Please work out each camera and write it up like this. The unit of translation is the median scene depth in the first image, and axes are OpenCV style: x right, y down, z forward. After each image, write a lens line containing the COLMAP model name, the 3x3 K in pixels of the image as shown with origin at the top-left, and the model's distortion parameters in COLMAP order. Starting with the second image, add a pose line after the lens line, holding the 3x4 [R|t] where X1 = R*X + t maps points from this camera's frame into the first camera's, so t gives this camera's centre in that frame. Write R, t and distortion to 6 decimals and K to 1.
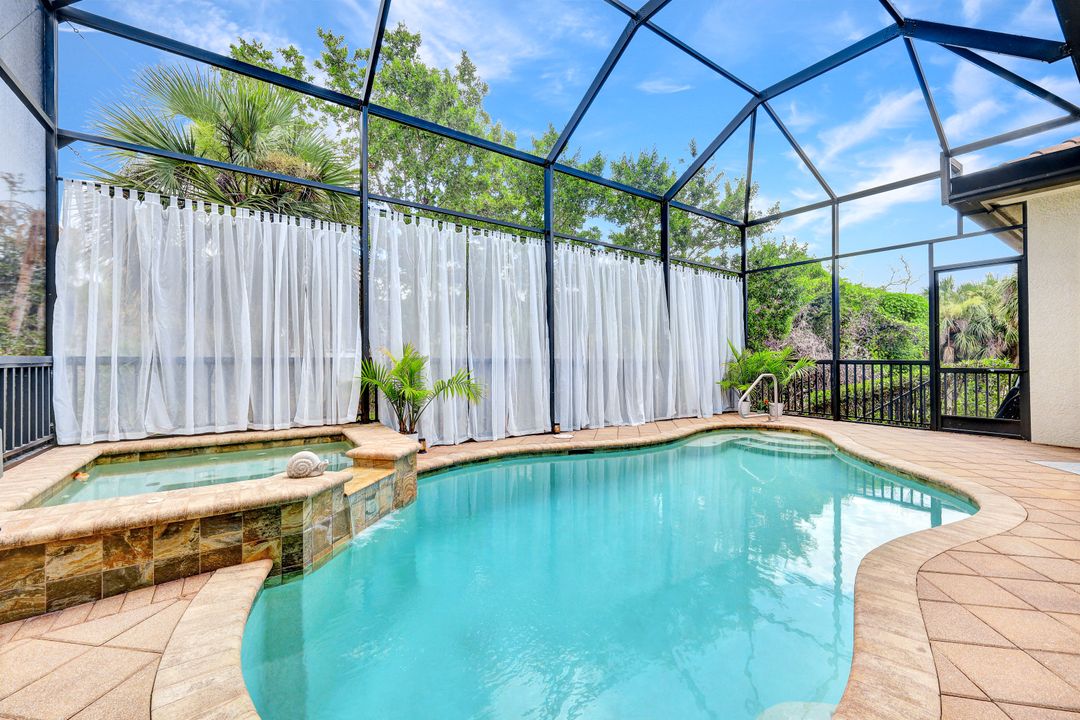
lens RADIAL K [[436.8, 0, 543.6], [0, 436.8, 357.2], [0, 0, 1]] dist [0.002399, 0.000162]
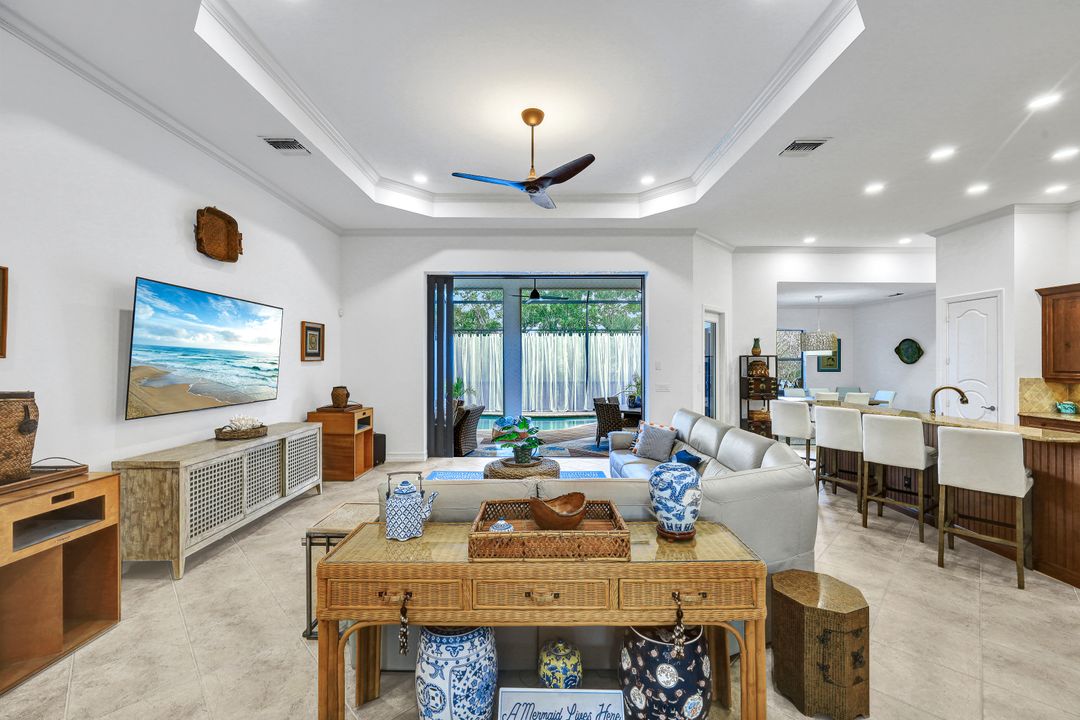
lens RADIAL K [[434.3, 0, 539.4], [0, 434.3, 362.6], [0, 0, 1]] dist [-0.000278, -0.000256]
pose [[0.817490, 0.001003, -0.575942, 1.557709], [0.000457, 0.999997, 0.002391, -0.109984], [0.575942, -0.002218, 0.817487, -0.950599]]
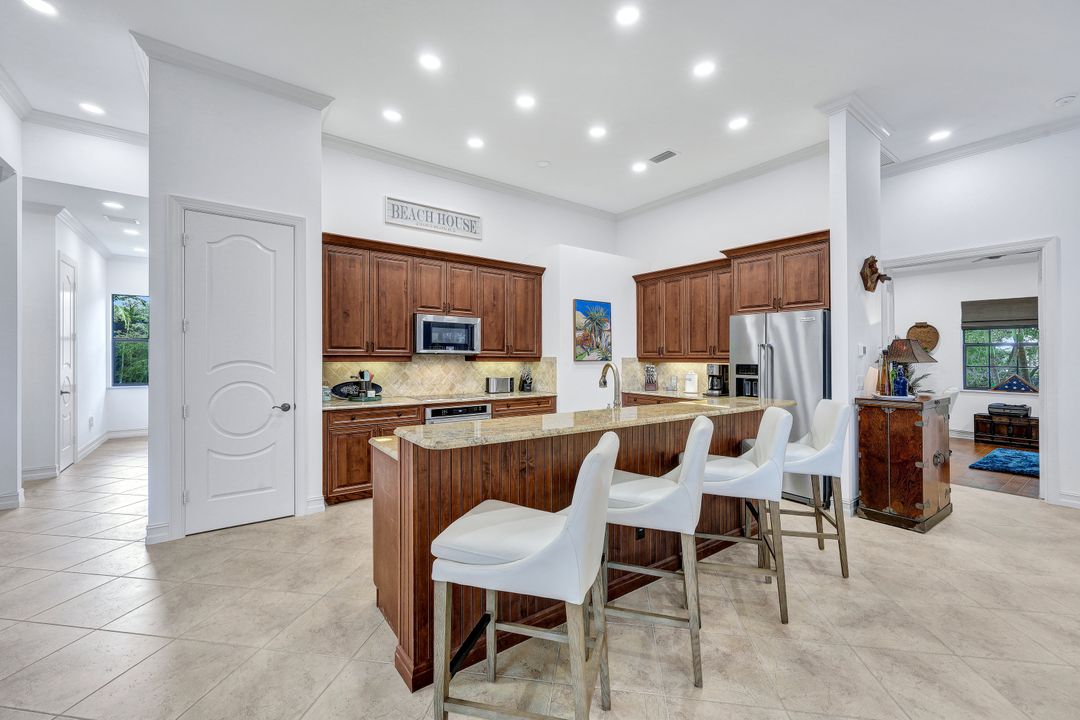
lens RADIAL K [[434.2, 0, 543.0], [0, 434.2, 355.1], [0, 0, 1]] dist [0.001141, 0.000054]
pose [[-0.030400, -0.001927, 0.999536, 1.221069], [-0.006796, 0.999975, 0.001721, -0.079613], [-0.999515, -0.006740, -0.030413, 0.105496]]
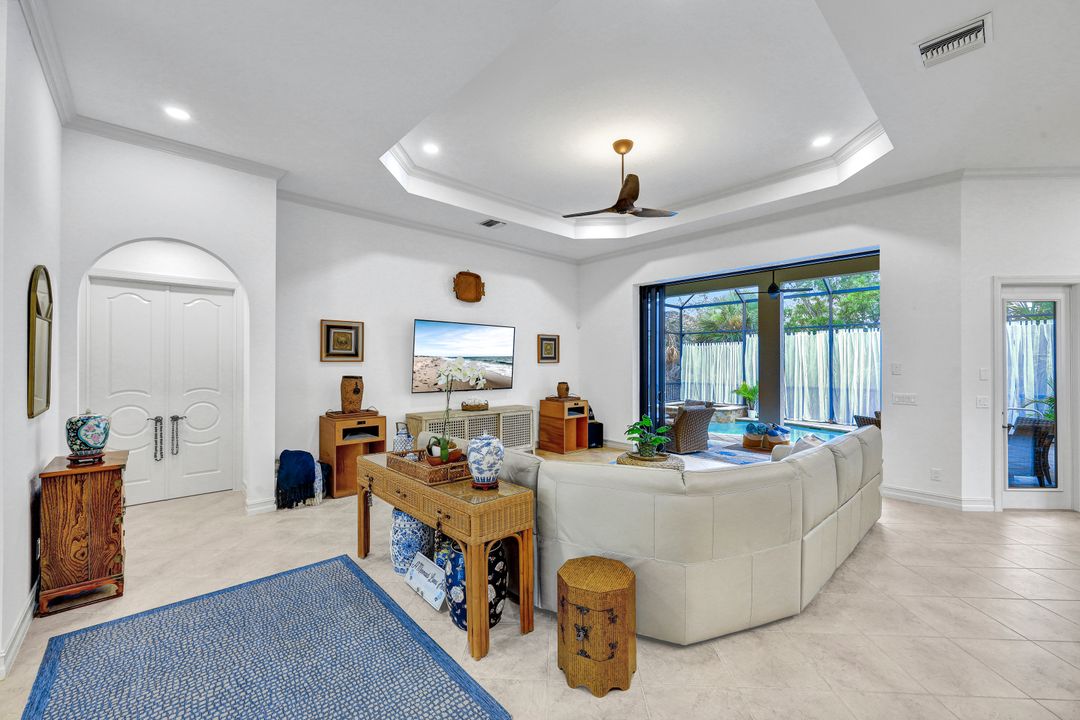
lens RADIAL K [[434.3, 0, 539.4], [0, 434.3, 362.6], [0, 0, 1]] dist [-0.000278, -0.000256]
pose [[0.130334, -0.002026, -0.991468, 1.896876], [-0.001050, 0.999997, -0.002181, -0.109570], [0.991470, 0.001325, 0.130332, -0.646415]]
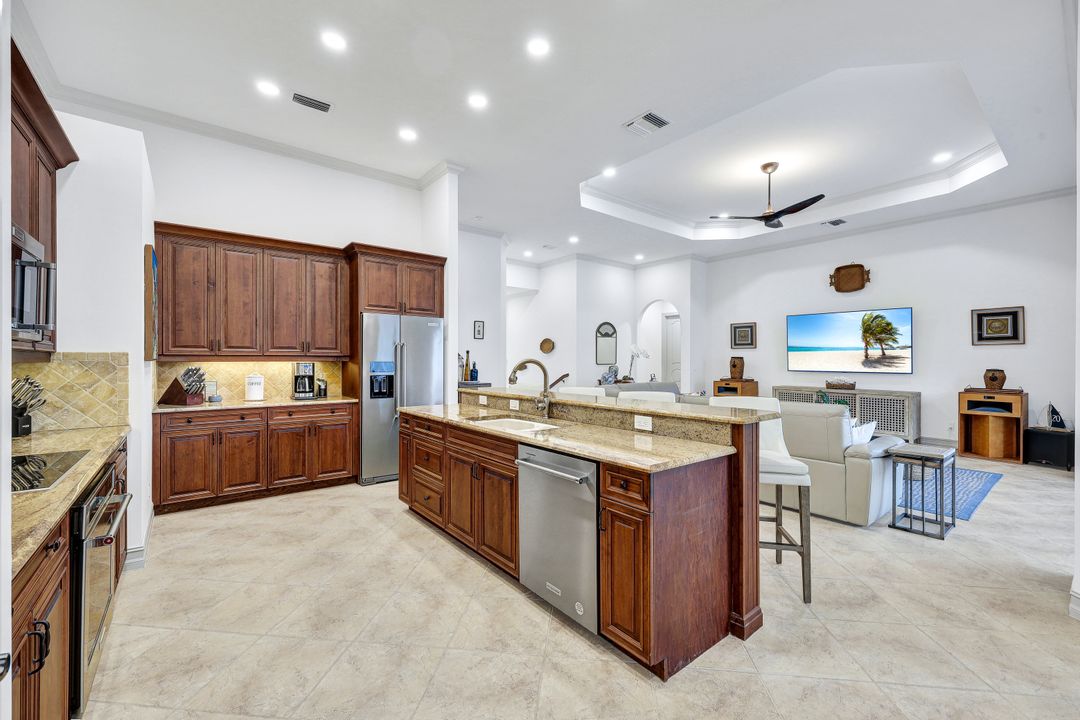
lens RADIAL K [[445.8, 0, 540.0], [0, 445.8, 360.0], [0, 0, 1]] dist [0.000488, -0.000065]
pose [[-0.997907, -0.005449, -0.064428, 1.718566], [-0.005415, 0.999985, -0.000709, -0.068817], [0.064431, -0.000359, -0.997922, 0.535807]]
